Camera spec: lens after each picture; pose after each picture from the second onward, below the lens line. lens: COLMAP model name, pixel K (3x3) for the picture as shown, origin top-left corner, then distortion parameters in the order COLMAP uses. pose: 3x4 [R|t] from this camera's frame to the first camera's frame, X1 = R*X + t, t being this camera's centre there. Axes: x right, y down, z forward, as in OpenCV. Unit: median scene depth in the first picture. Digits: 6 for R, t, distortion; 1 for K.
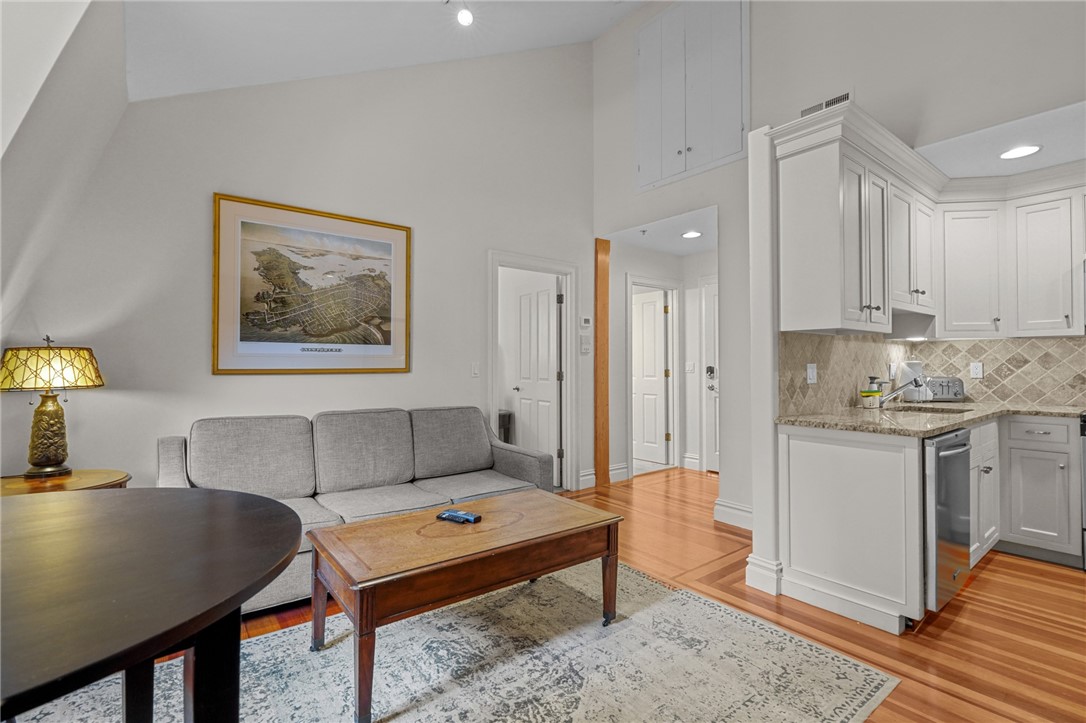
lens RADIAL K [[495.9, 0, 541.1], [0, 495.9, 358.1], [0, 0, 1]] dist [-0.002913, -0.000298]
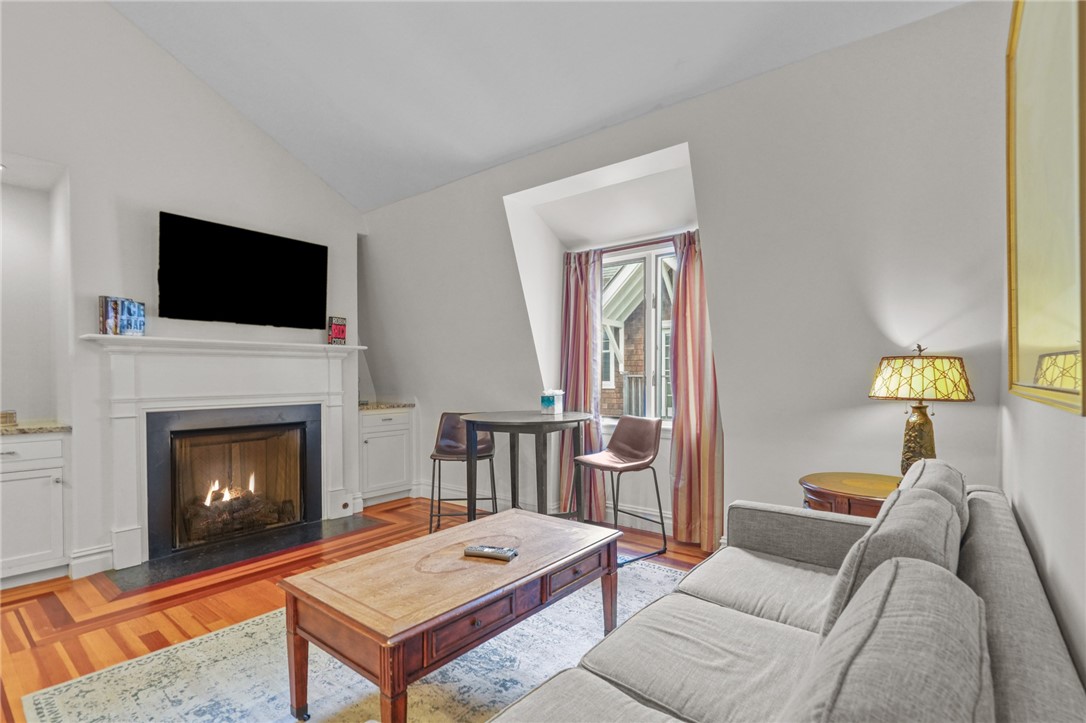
lens RADIAL K [[517.5, 0, 530.1], [0, 517.5, 380.6], [0, 0, 1]] dist [-0.001362, -0.000048]
pose [[-0.977202, 0.005552, -0.212237, -0.033410], [0.006563, 0.999970, -0.004061, 0.019699], [0.212208, -0.005362, -0.977210, 1.502429]]
